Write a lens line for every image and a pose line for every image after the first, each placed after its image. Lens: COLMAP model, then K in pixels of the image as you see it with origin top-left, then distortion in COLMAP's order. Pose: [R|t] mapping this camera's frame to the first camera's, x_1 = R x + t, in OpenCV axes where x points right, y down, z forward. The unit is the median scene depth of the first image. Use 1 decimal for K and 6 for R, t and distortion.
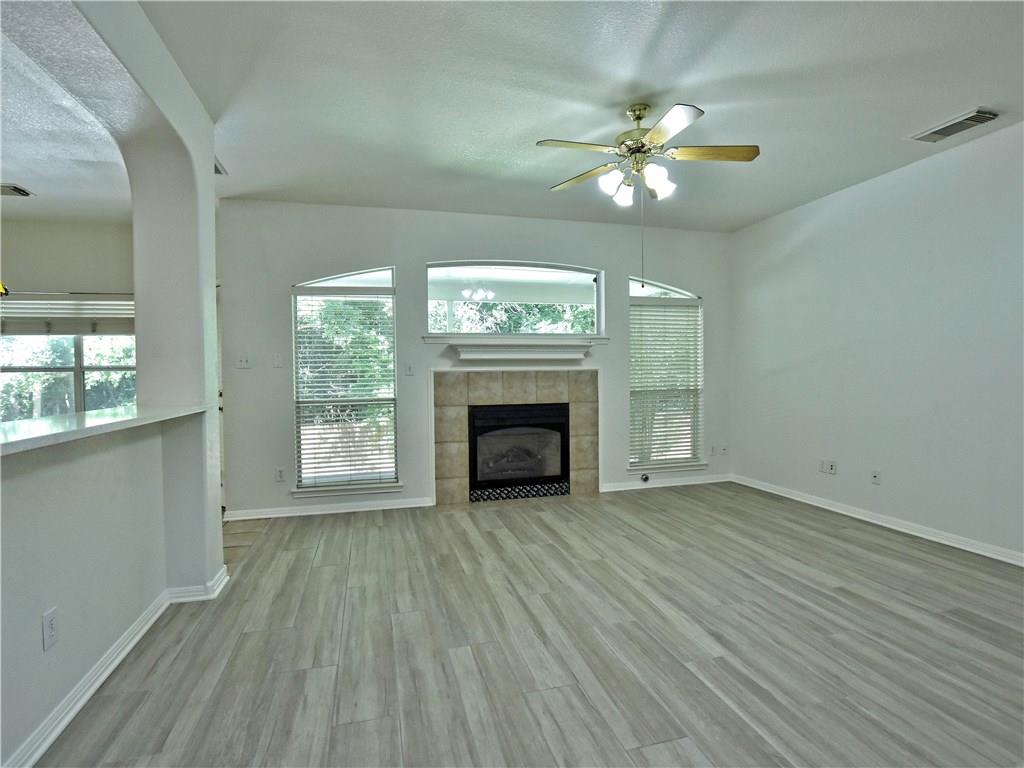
lens RADIAL K [[507.8, 0, 503.8], [0, 507.8, 386.3], [0, 0, 1]] dist [-0.037554, 0.003677]
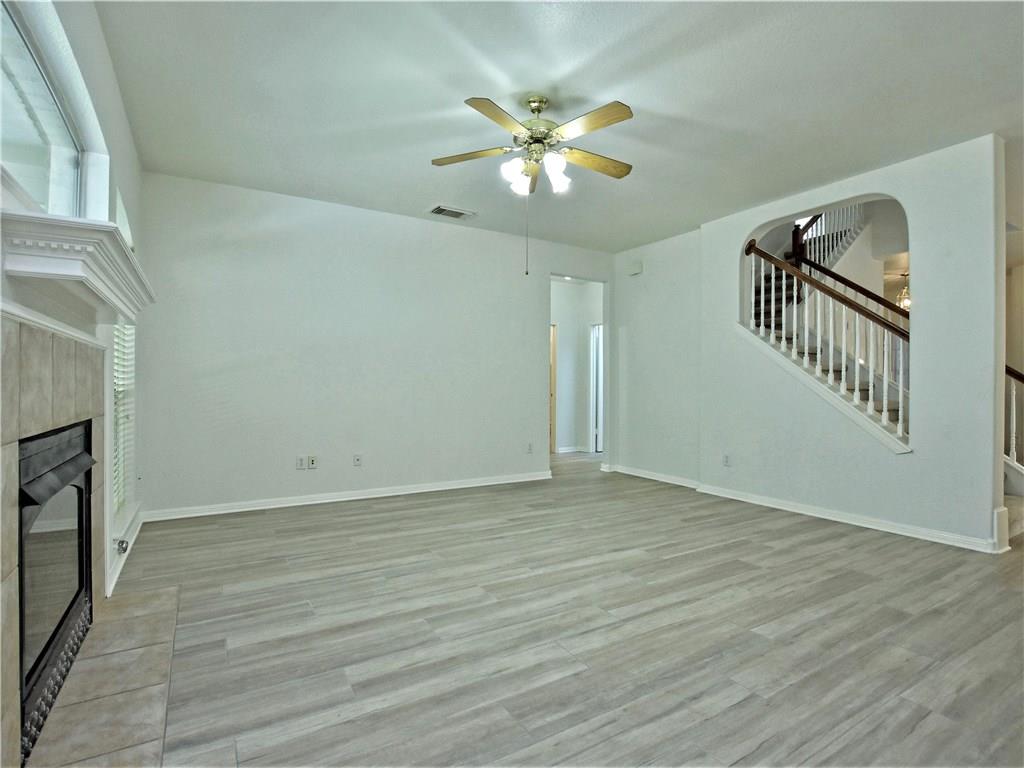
lens RADIAL K [[507.8, 0, 503.4], [0, 507.8, 387.4], [0, 0, 1]] dist [-0.037554, 0.003677]
pose [[-0.269890, 0.004705, 0.962880, -0.491981], [0.028318, 0.999594, 0.003052, 0.015919], [-0.962475, 0.028091, -0.269913, 0.961460]]
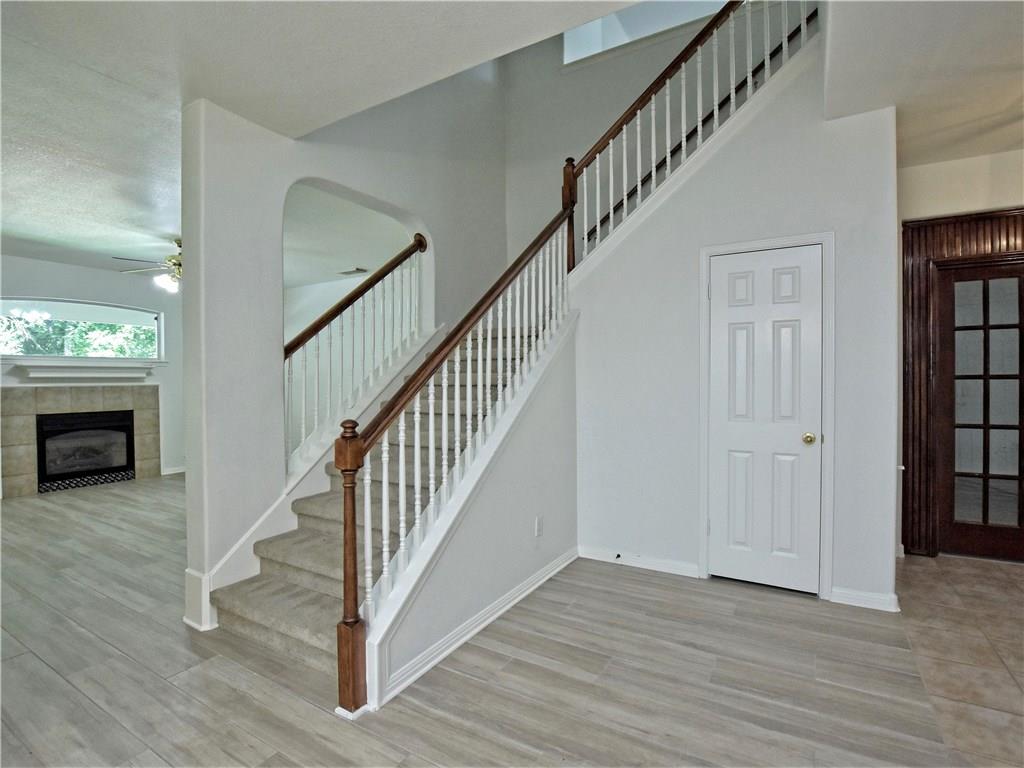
lens RADIAL K [[507.8, 0, 508.4], [0, 507.8, 384.0], [0, 0, 1]] dist [-0.037554, 0.003677]
pose [[0.712943, -0.002001, 0.701219, -0.106613], [0.022622, 0.999541, -0.020148, 0.016247], [-0.700857, 0.030228, 0.712661, -0.778538]]
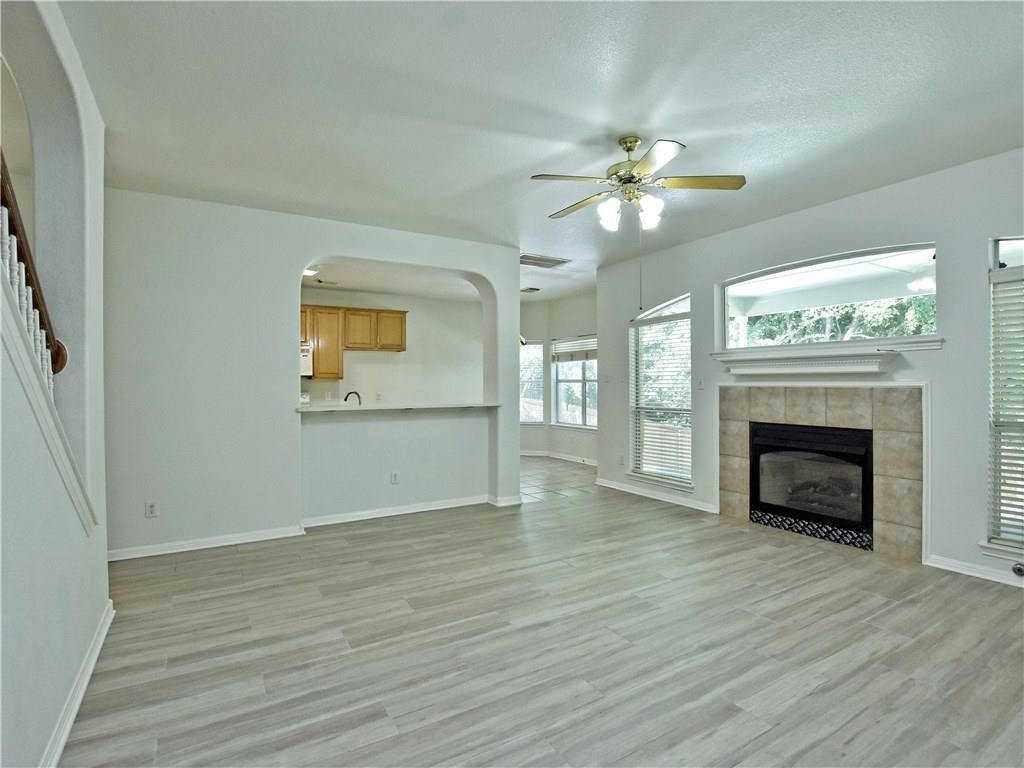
lens RADIAL K [[507.8, 0, 505.8], [0, 507.8, 385.2], [0, 0, 1]] dist [-0.037554, 0.003677]
pose [[0.277011, 0.014176, -0.960762, 0.862305], [-0.026001, 0.999636, 0.007253, -0.031320], [0.960515, 0.022971, 0.277279, 0.333520]]
